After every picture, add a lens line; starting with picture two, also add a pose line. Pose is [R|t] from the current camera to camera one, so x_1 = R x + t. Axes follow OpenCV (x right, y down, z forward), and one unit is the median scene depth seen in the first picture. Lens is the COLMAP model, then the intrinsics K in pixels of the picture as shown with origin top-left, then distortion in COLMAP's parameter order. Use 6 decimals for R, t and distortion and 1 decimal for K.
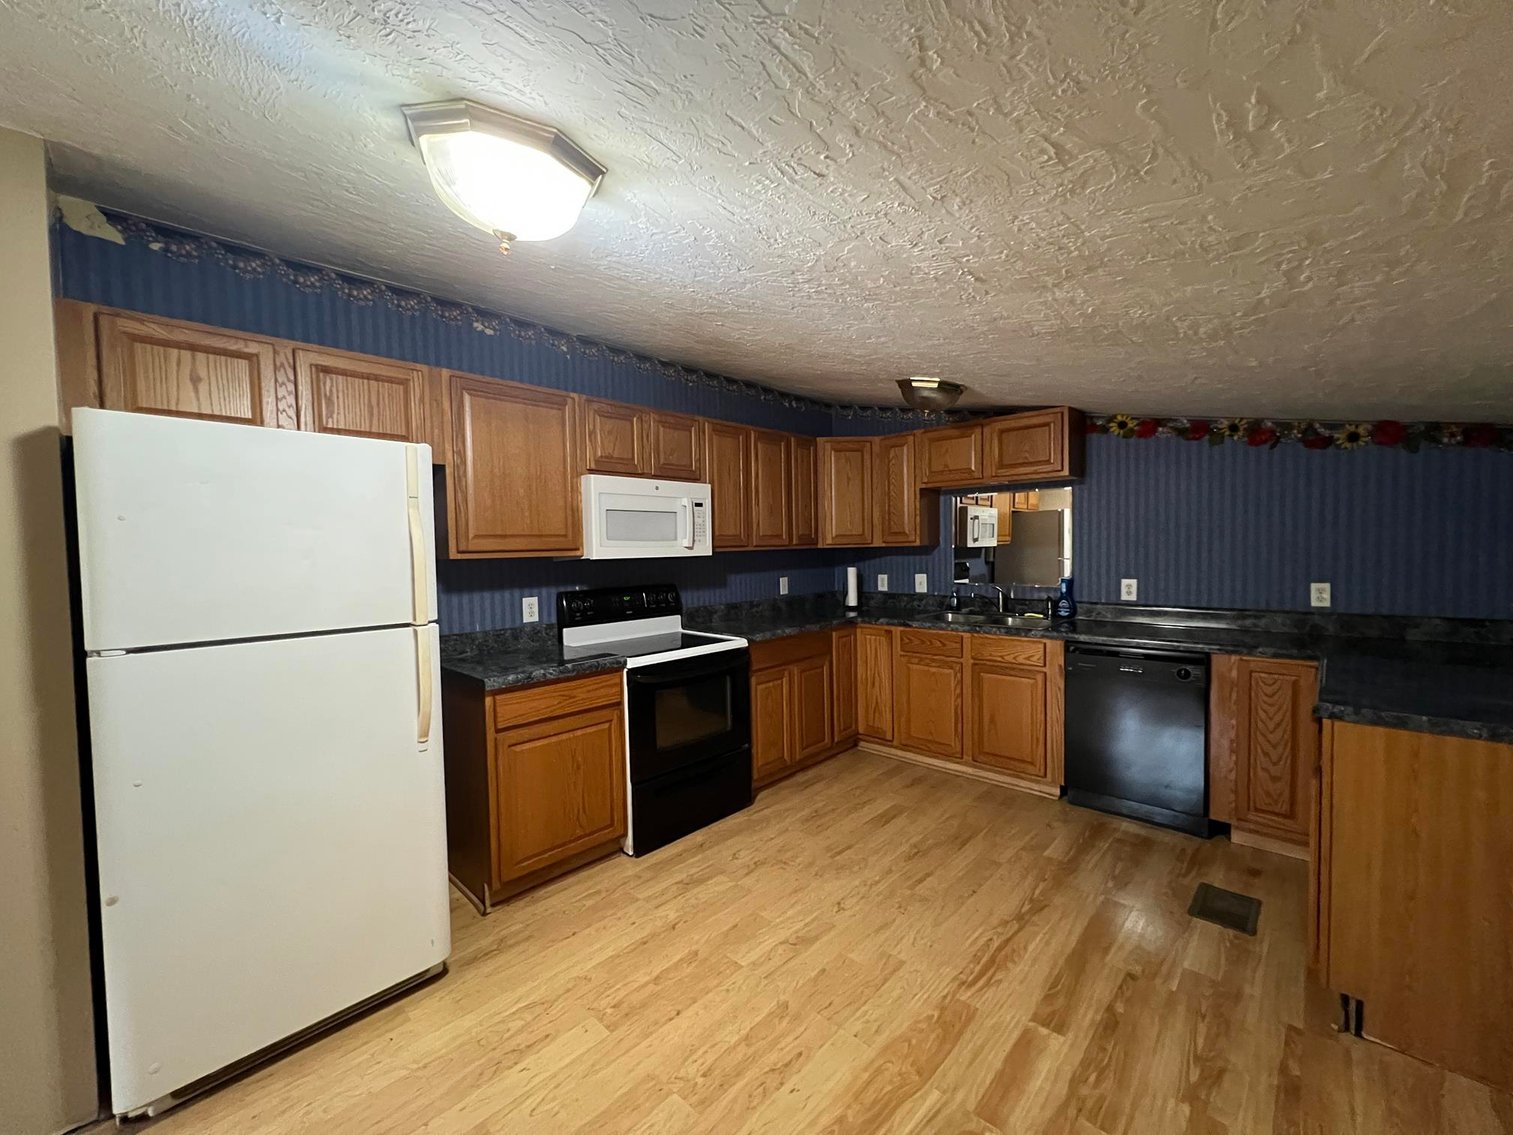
lens RADIAL K [[605.9, 0, 759.5], [0, 605.9, 569.3], [0, 0, 1]] dist [-0.001173, 0.000021]
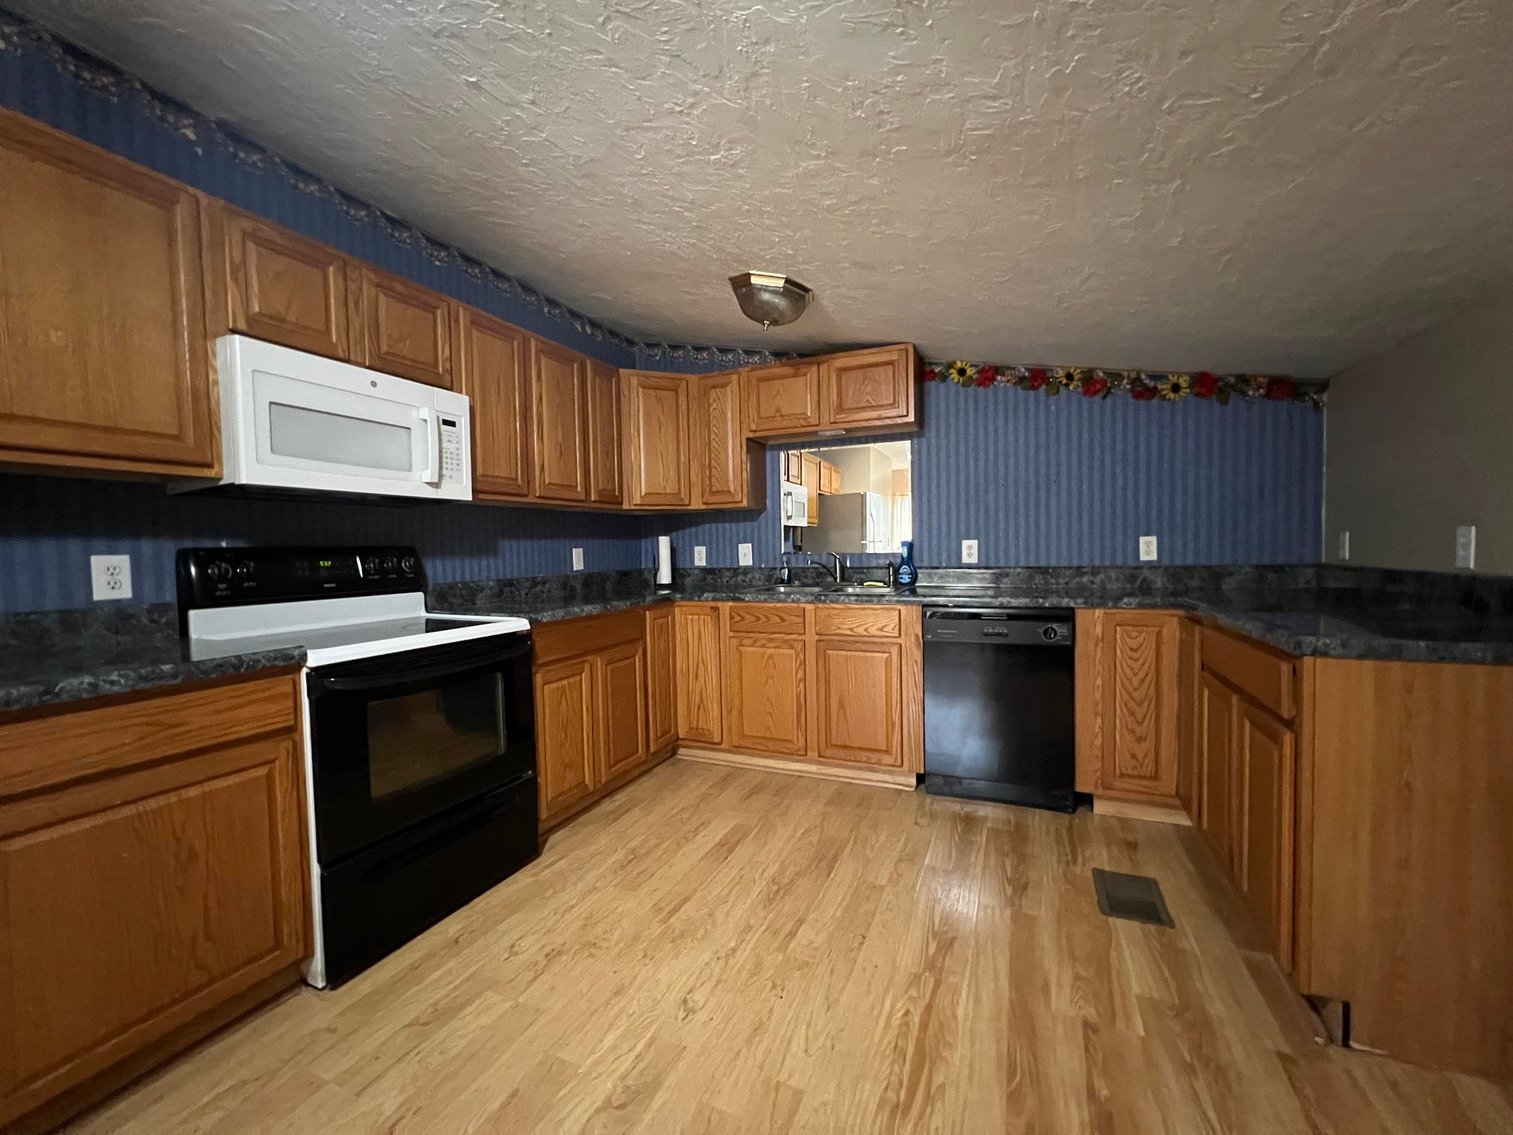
lens RADIAL K [[605.9, 0, 756.5], [0, 605.9, 570.5], [0, 0, 1]] dist [-0.001173, 0.000021]
pose [[0.942304, -0.013019, 0.334506, -0.006405], [0.015359, 0.999873, -0.004350, 0.073430], [-0.334407, 0.009236, 0.942384, 0.284481]]
